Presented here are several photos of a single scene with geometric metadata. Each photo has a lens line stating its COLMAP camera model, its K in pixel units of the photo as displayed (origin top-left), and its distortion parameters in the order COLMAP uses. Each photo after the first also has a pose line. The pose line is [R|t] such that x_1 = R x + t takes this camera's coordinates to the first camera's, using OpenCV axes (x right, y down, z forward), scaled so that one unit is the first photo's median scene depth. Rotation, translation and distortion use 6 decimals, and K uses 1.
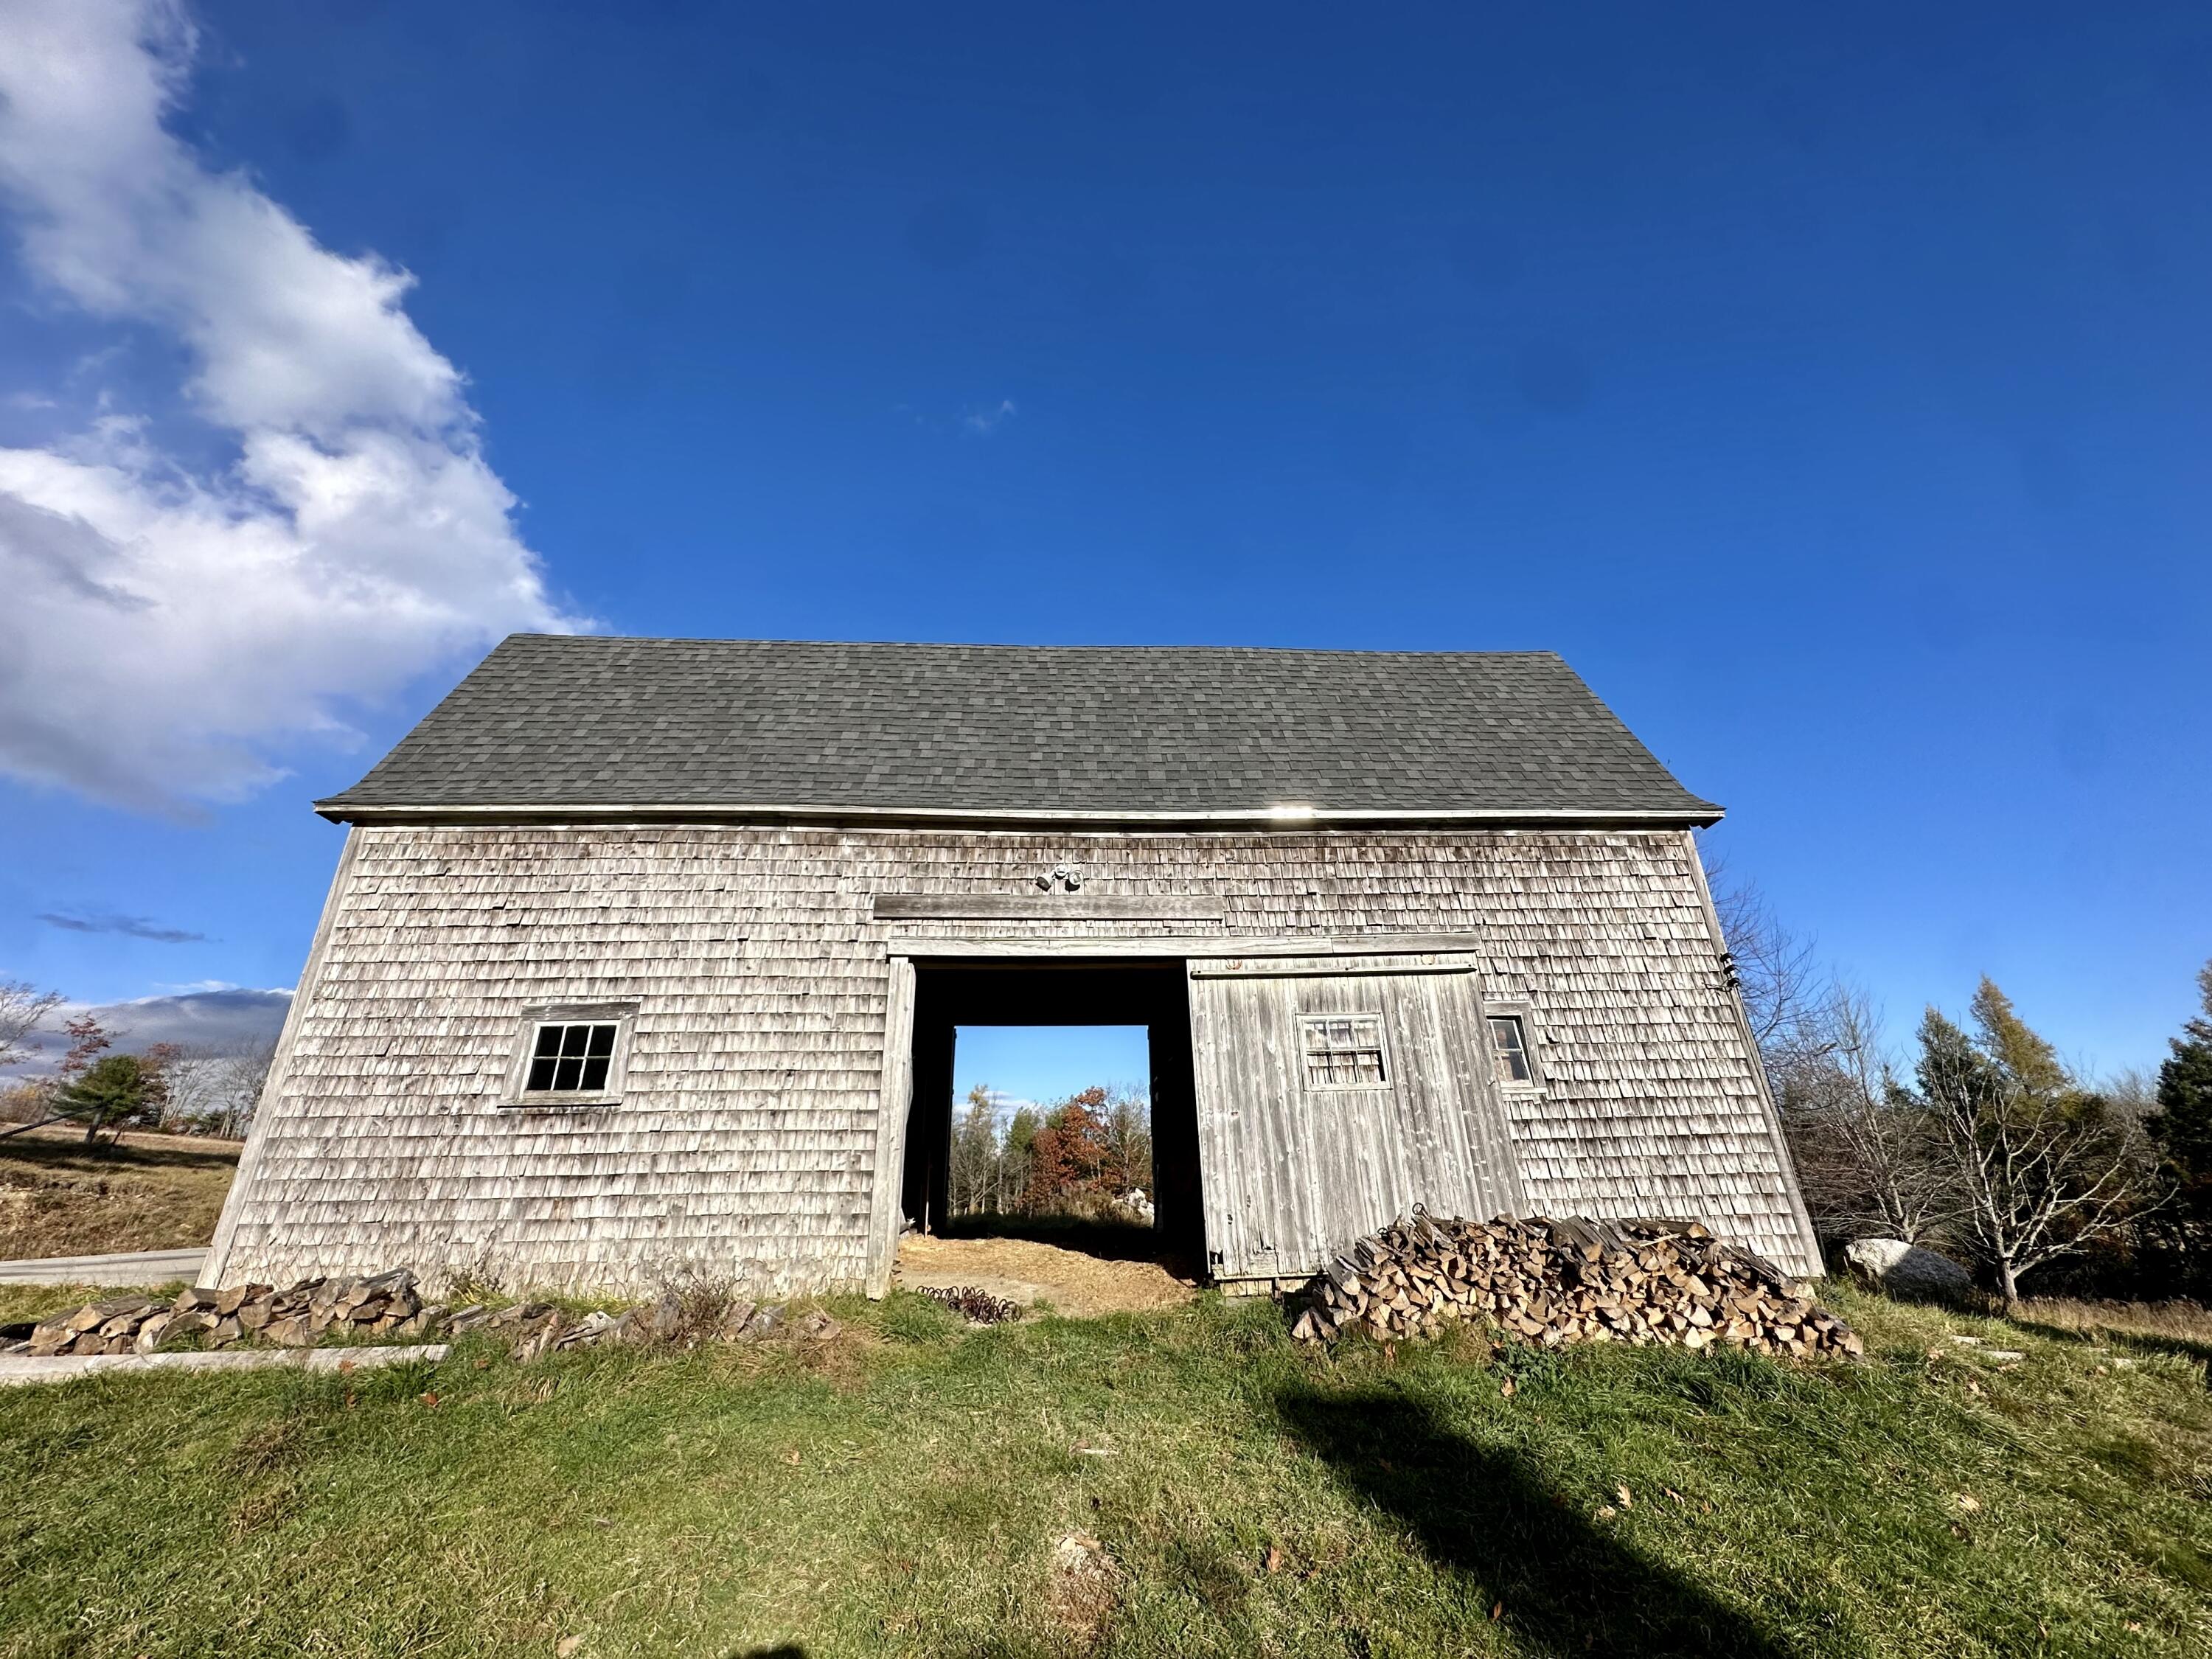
lens RADIAL K [[905.6, 0, 1106.0], [0, 905.6, 829.5], [0, 0, 1]] dist [-0.000750, -0.000045]
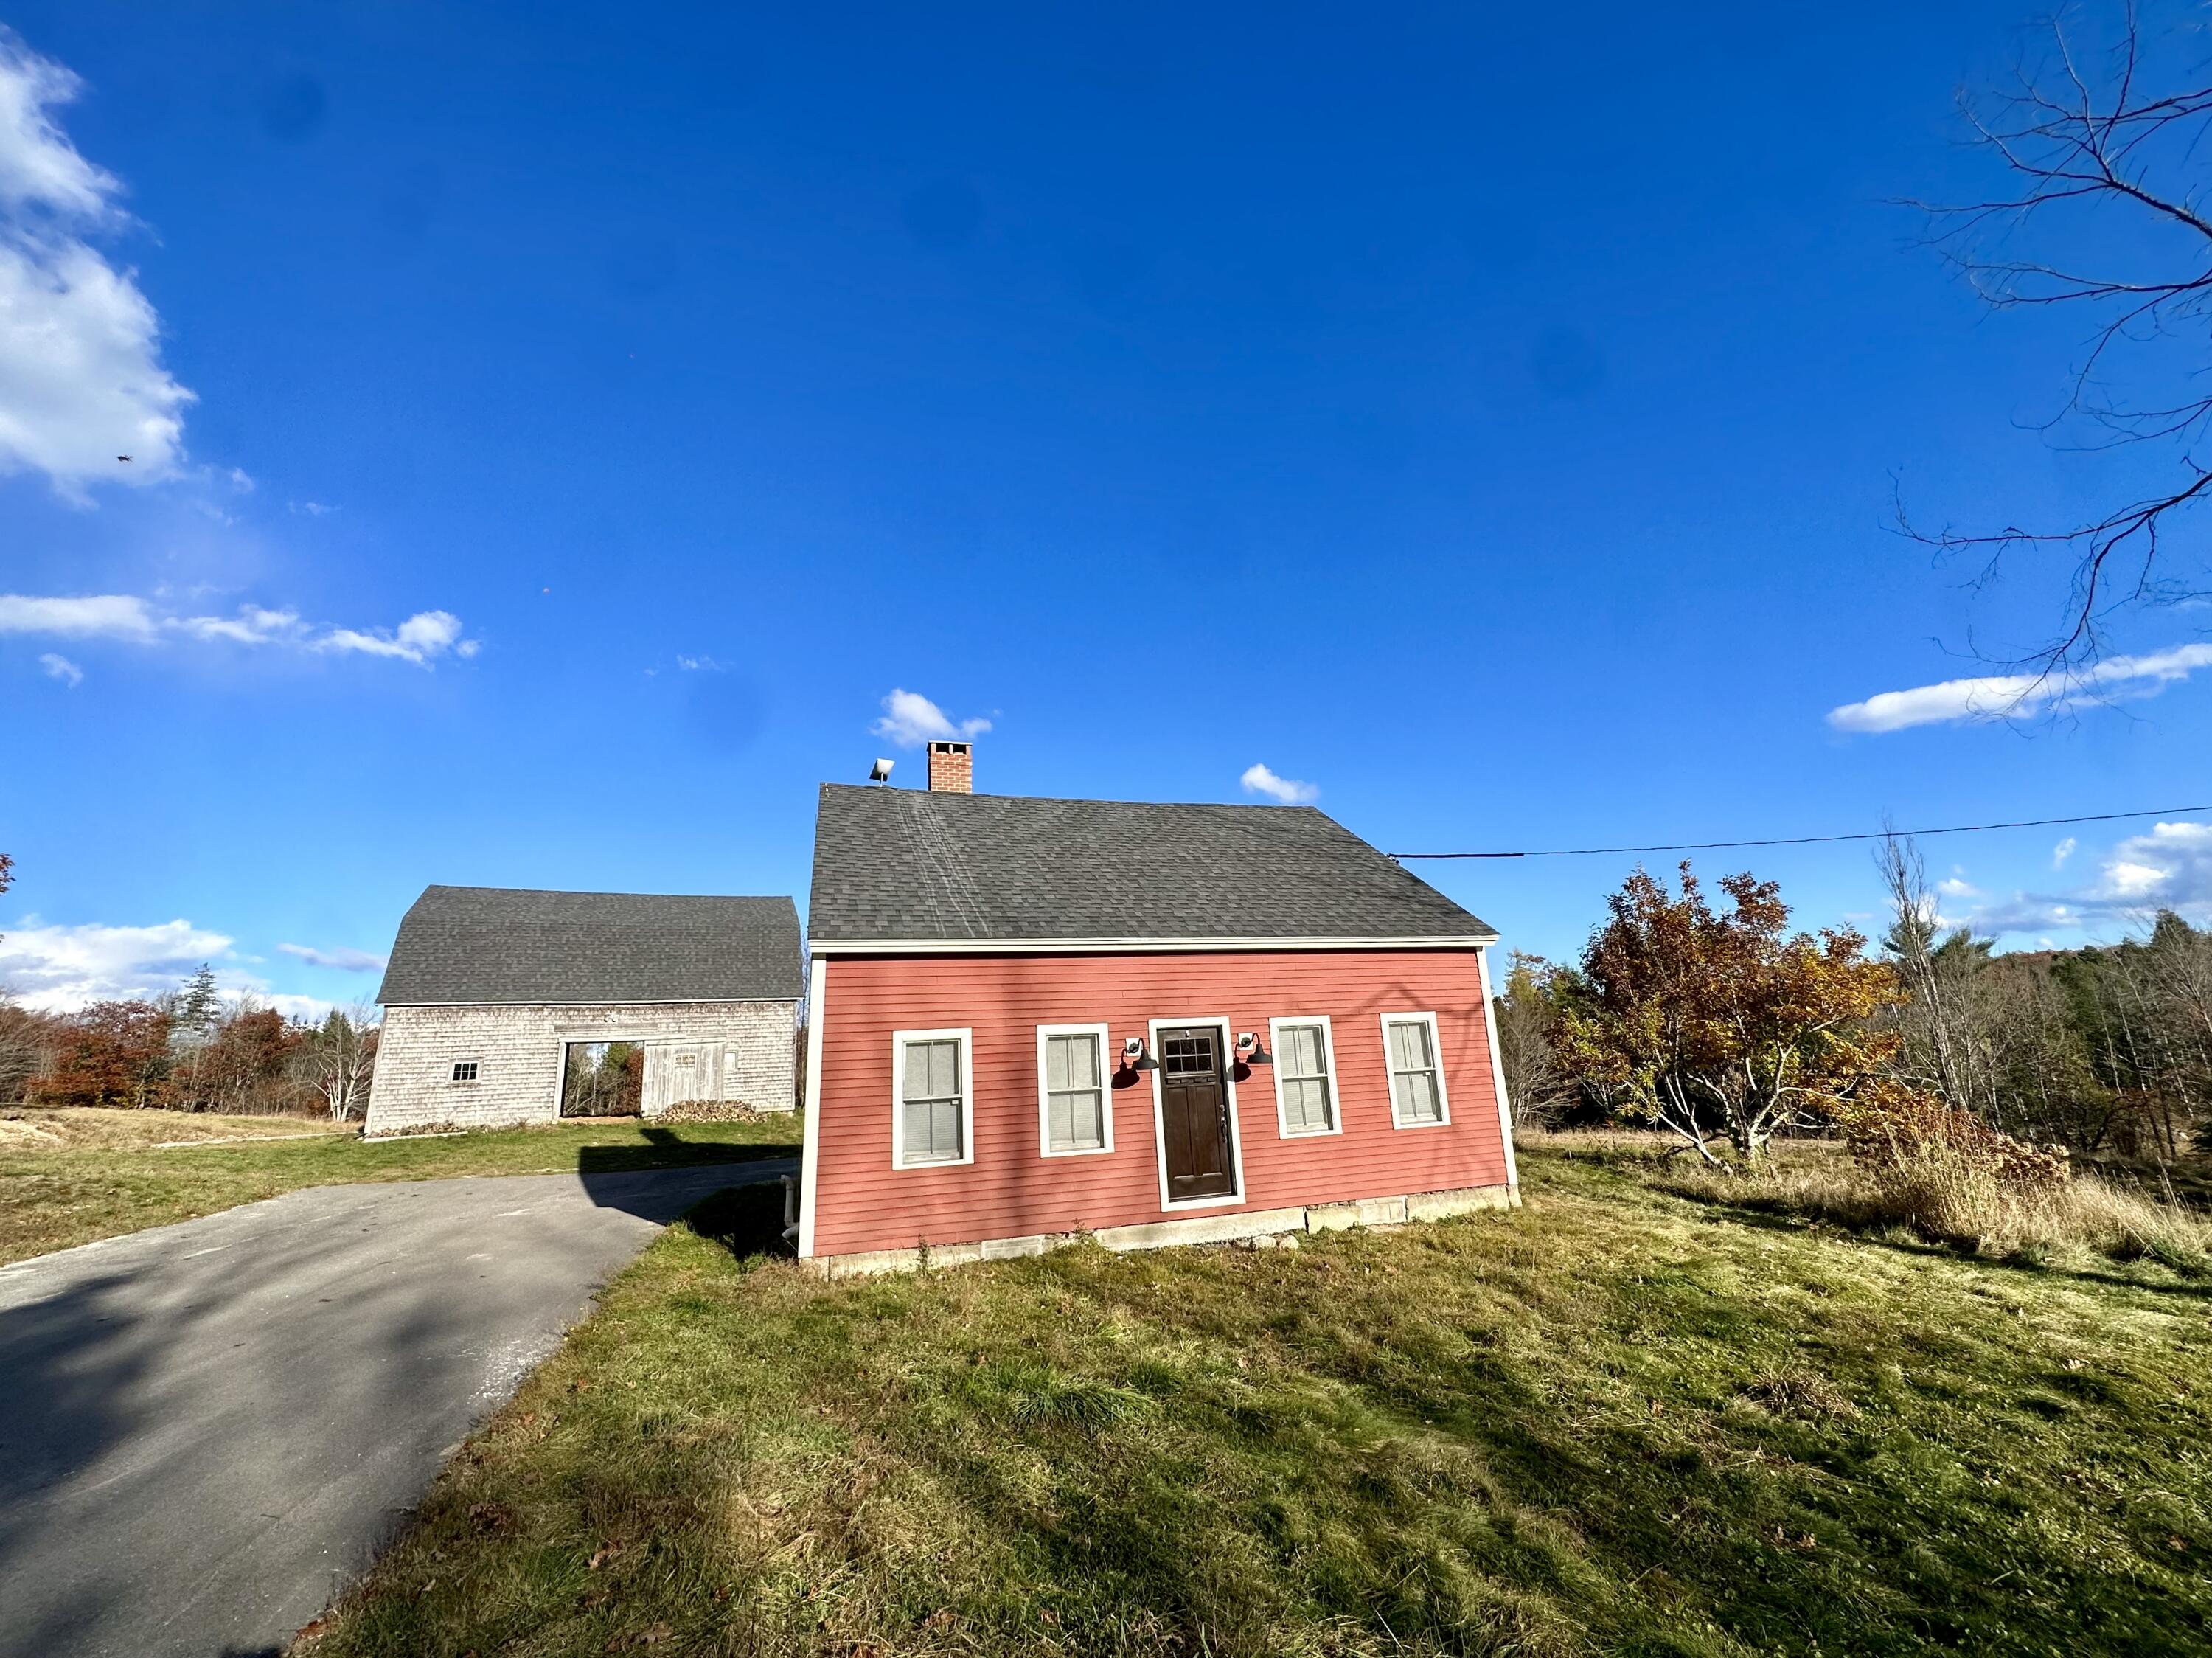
lens RADIAL K [[905.8, 0, 1106.0], [0, 905.8, 829.0], [0, 0, 1]] dist [-0.000750, -0.000045]
pose [[0.925088, 0.067096, 0.373779, 0.415733], [-0.102703, 0.991793, 0.076150, -1.289238], [-0.365602, -0.108833, 0.924386, -3.309543]]
